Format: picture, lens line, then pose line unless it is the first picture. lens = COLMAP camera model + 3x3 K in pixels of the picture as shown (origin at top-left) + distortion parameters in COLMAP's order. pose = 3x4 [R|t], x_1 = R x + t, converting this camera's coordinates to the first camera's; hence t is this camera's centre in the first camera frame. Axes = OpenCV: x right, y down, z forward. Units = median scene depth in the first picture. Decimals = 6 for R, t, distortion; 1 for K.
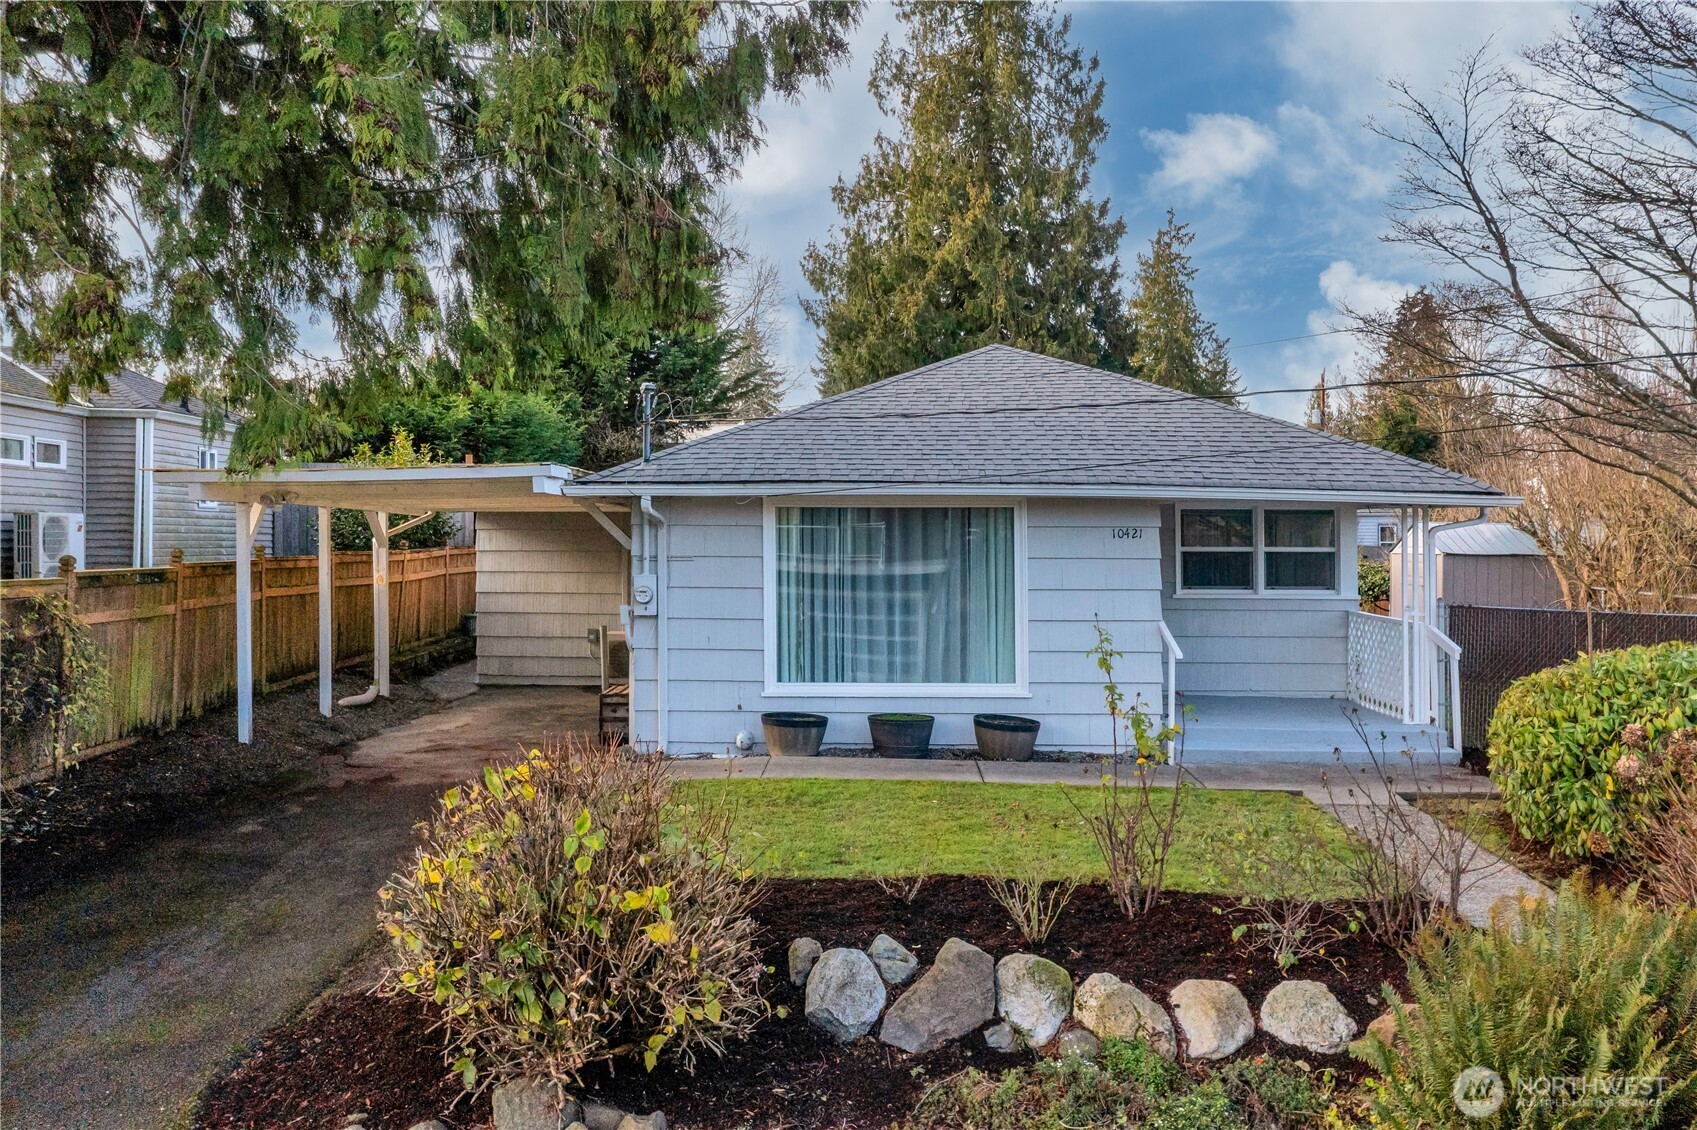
lens RADIAL K [[1316.9, 0, 896.4], [0, 1316.9, 532.5], [0, 0, 1]] dist [-0.002597, -0.000165]
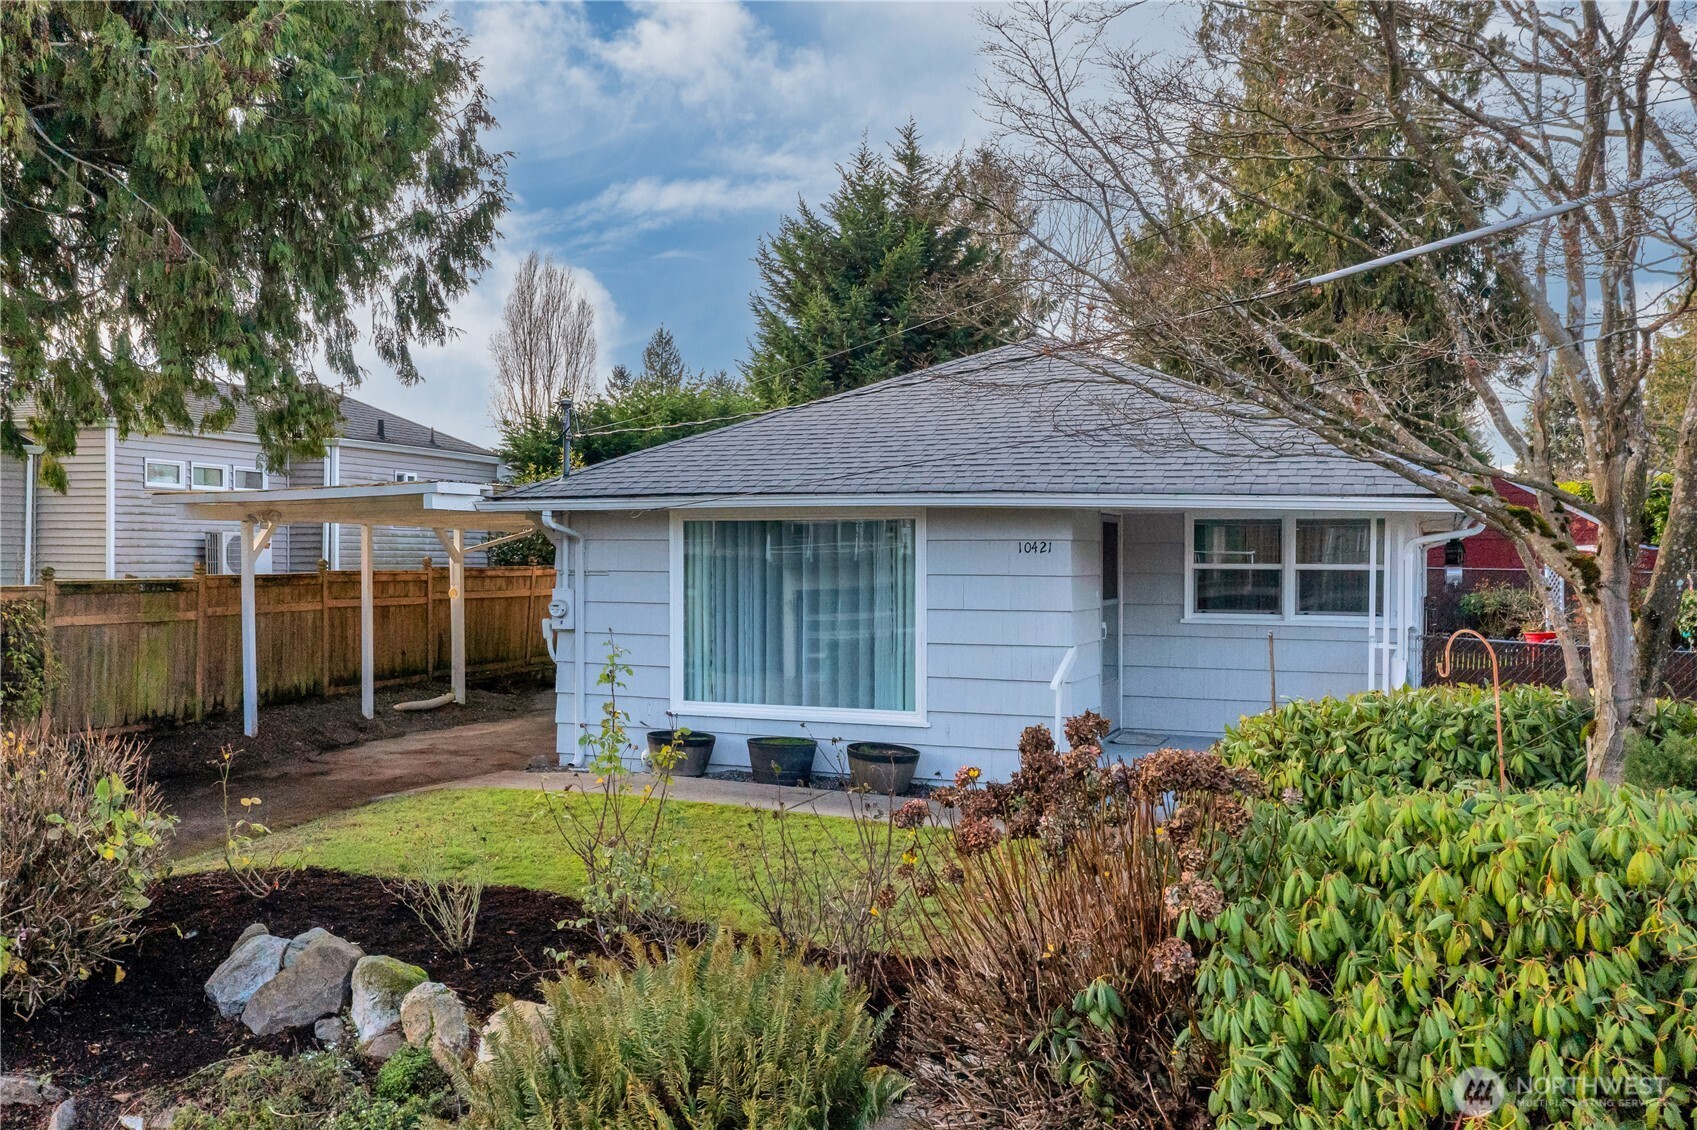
lens RADIAL K [[1461.6, 0, 848.5], [0, 1461.6, 565.0], [0, 0, 1]] dist [0.001803, -0.002110]
pose [[0.925470, 0.002586, -0.378813, 0.435285], [0.000833, 0.999960, 0.008861, 0.004015], [0.378821, -0.008516, 0.925431, 0.045389]]
